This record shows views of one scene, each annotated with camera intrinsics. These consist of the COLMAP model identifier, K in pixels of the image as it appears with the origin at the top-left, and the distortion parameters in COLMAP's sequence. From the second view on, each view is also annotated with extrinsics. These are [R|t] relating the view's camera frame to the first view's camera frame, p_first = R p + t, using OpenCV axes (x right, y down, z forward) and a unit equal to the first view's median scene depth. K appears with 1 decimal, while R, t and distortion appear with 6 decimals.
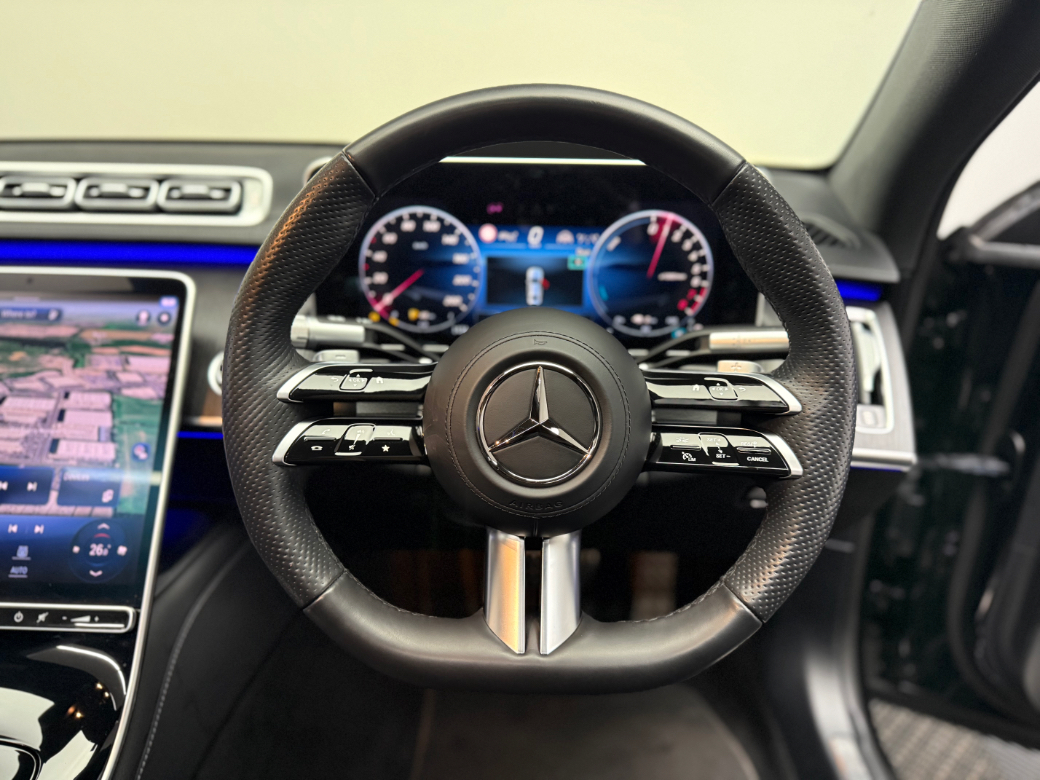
lens RADIAL K [[848.1, 0, 520.0], [0, 848.1, 390.0], [0, 0, 1]] dist [0.057493, -0.000703]
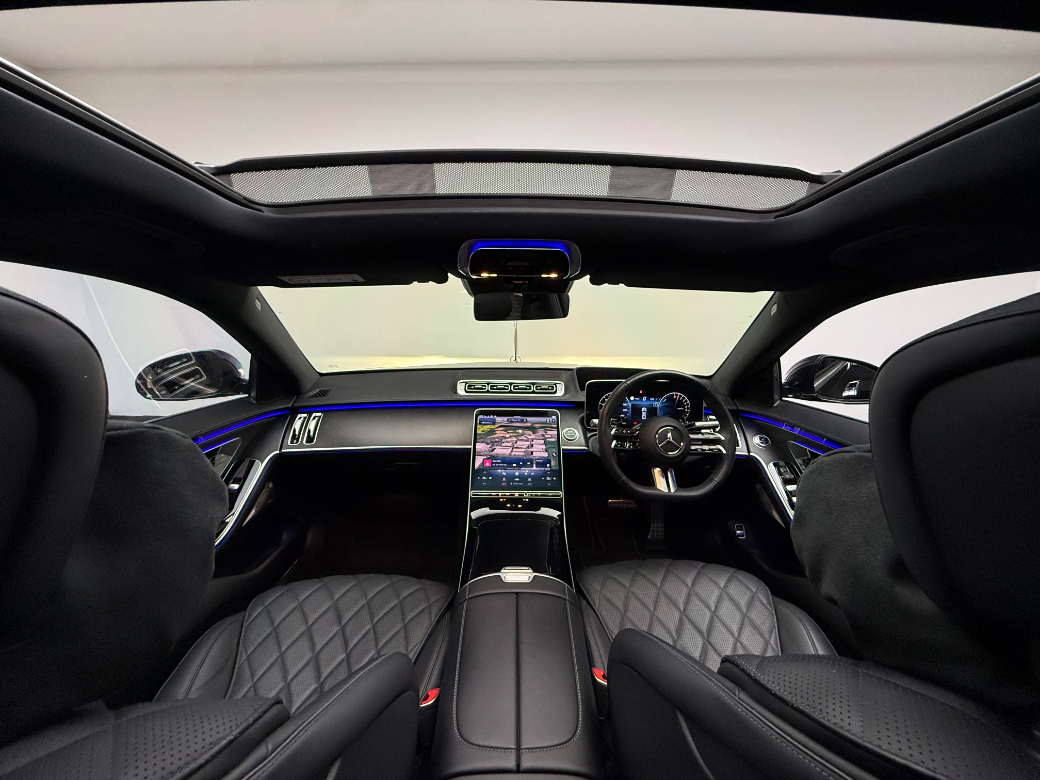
lens RADIAL K [[417.5, 0, 520.0], [0, 417.5, 390.0], [0, 0, 1]] dist [-0.000250, -0.000032]
pose [[0.999758, -0.009823, 0.019709, -0.626370], [0.012911, 0.986502, -0.163240, 0.090183], [-0.017840, 0.163455, 0.986389, -0.944414]]
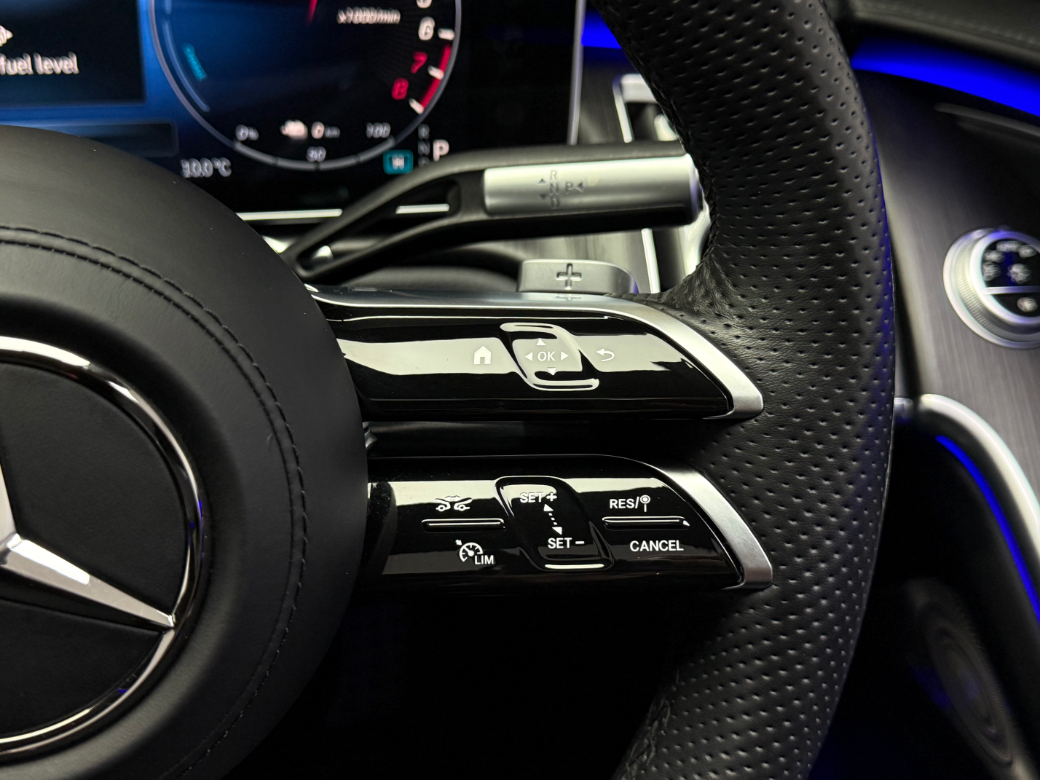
lens RADIAL K [[1182.3, 0, 522.6], [0, 1182.3, 419.9], [0, 0, 1]] dist [0.191976, -0.007267]
pose [[0.948041, -0.103875, 0.300712, 0.059554], [0.043099, 0.978416, 0.202098, -0.063405], [-0.315215, -0.178637, 0.932056, 0.439037]]
